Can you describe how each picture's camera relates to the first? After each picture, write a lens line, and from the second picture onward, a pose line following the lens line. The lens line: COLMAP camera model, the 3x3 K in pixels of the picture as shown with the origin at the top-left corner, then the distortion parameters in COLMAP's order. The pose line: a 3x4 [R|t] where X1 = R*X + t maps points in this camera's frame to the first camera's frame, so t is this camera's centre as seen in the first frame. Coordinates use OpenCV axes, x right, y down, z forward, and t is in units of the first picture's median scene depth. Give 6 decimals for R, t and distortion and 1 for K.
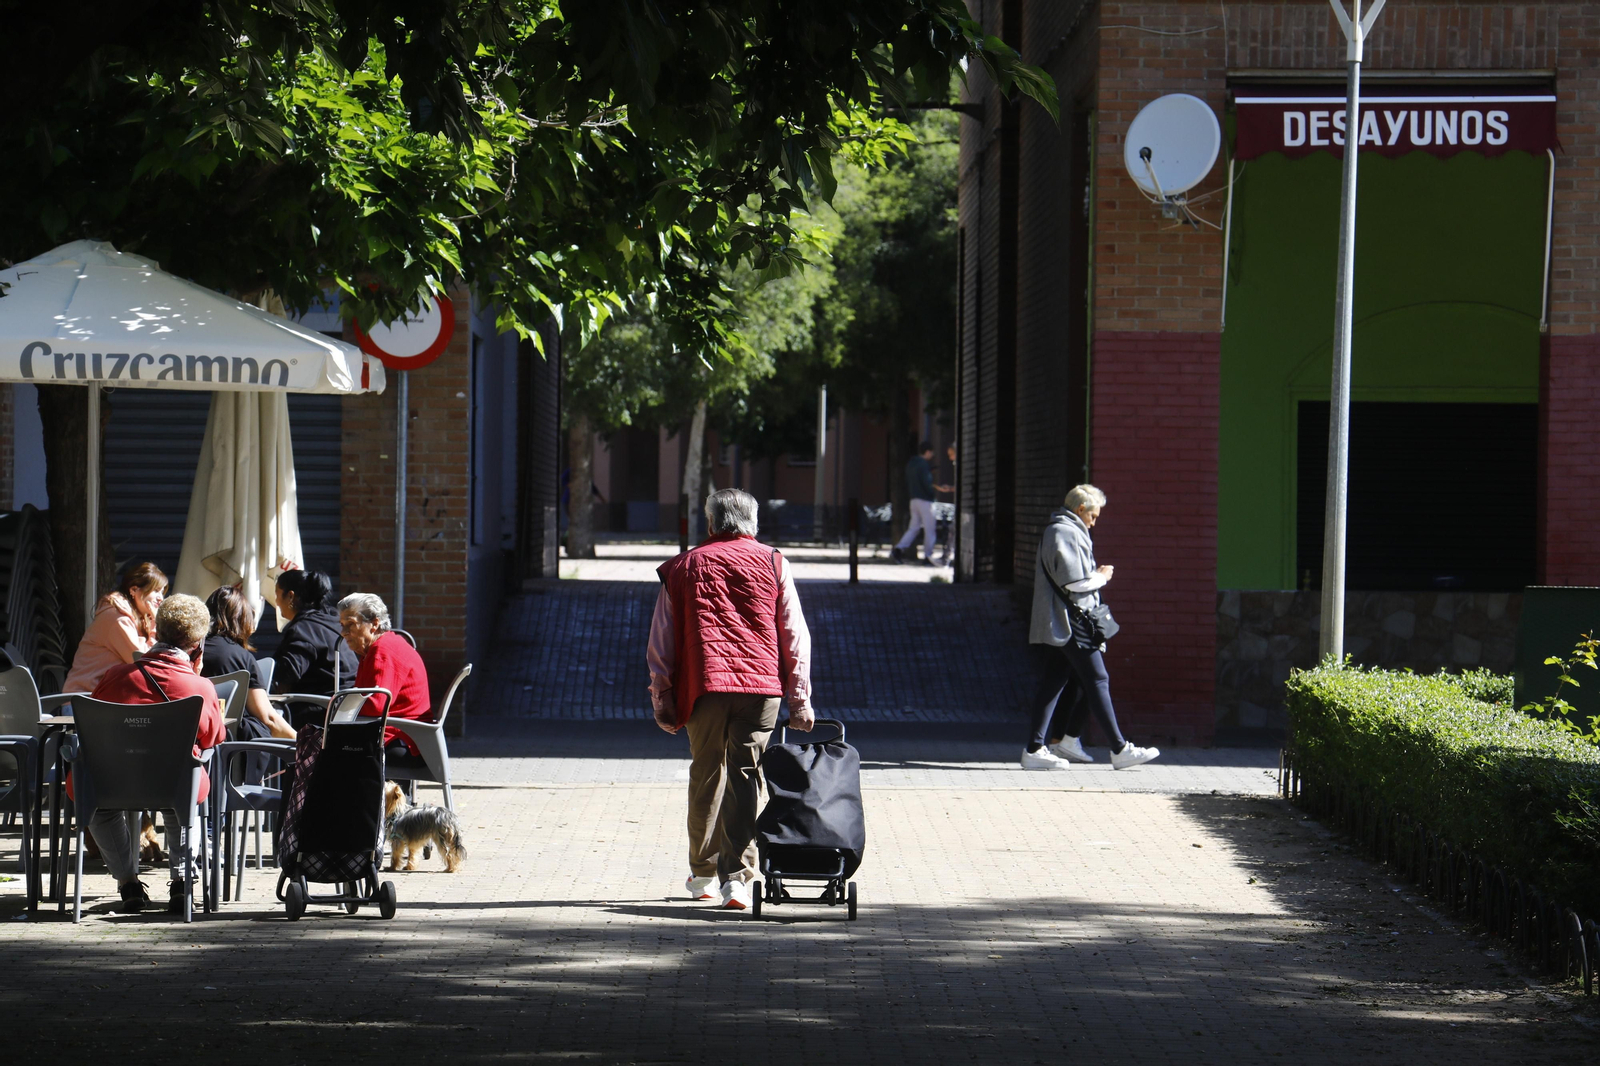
lens RADIAL K [[5974.4, 0, 800.6], [0, 5974.4, 555.0], [0, 0, 1]] dist [0.874218, -1.501075]
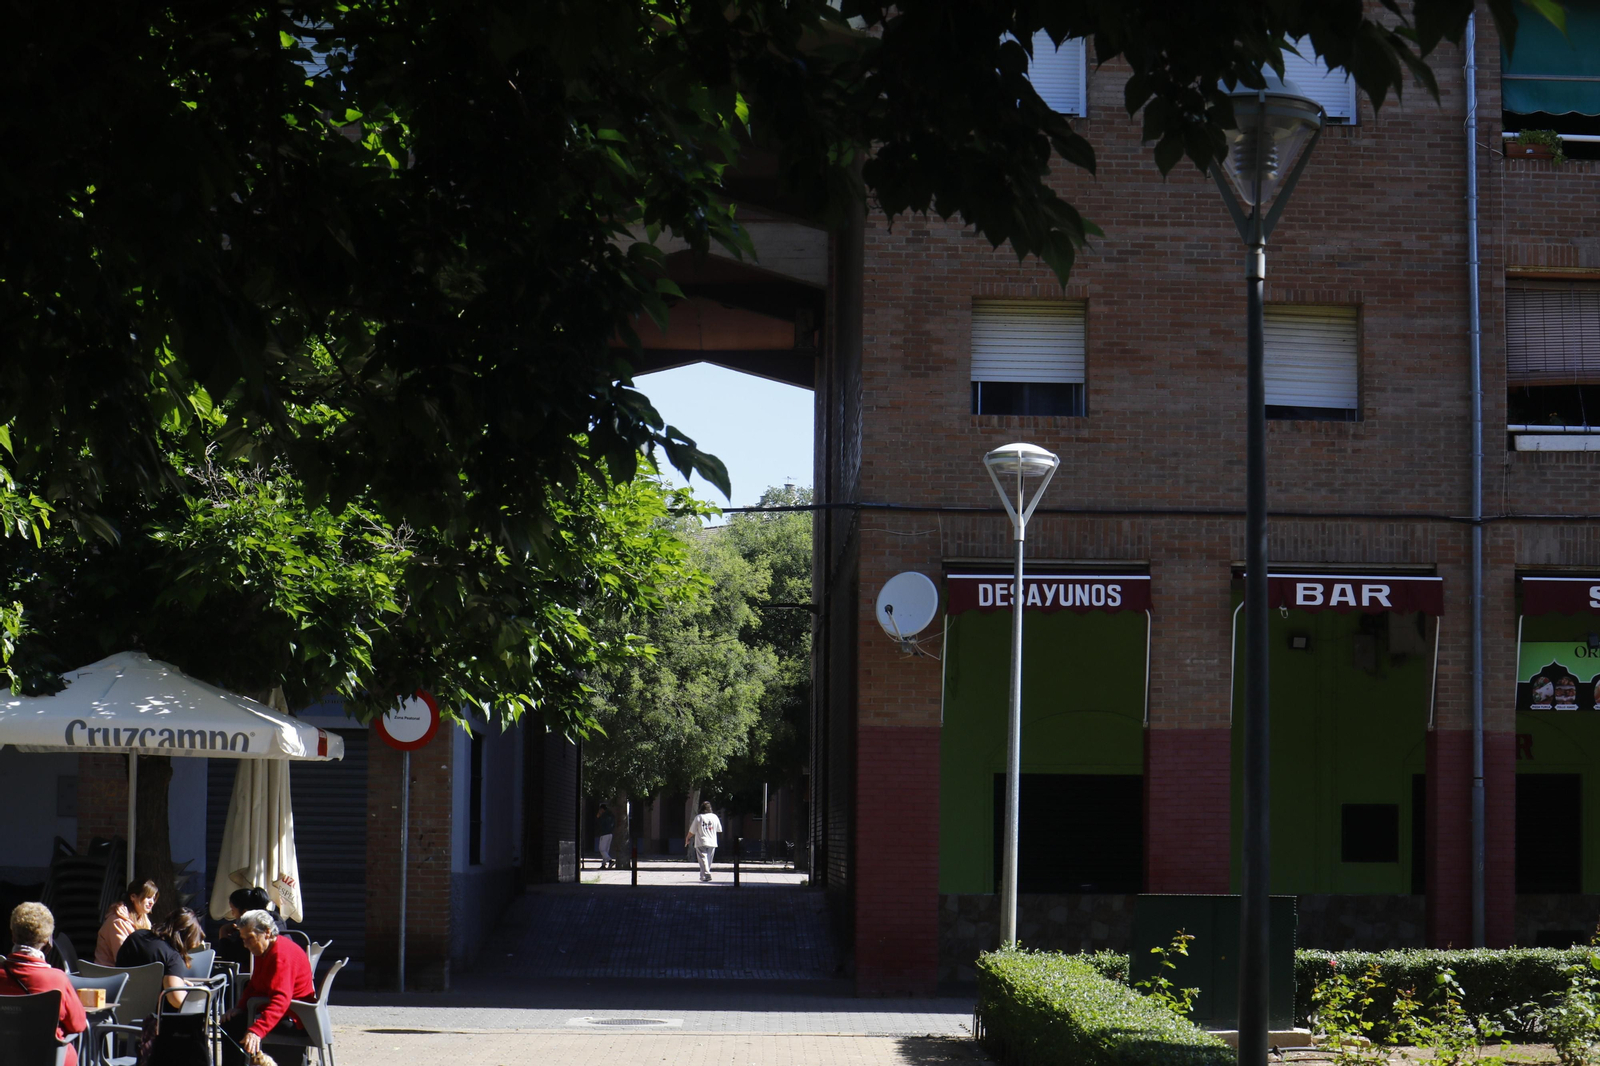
lens RADIAL K [[3111.2, 0, 800.0], [0, 3111.2, 533.0], [0, 0, 1]] dist [-0.260008, 0.028386]
pose [[0.999920, 0.000410, 0.012628, 0.024067], [0.000943, 0.994264, -0.106945, -0.001487], [-0.012599, 0.106948, 0.994185, 0.206990]]
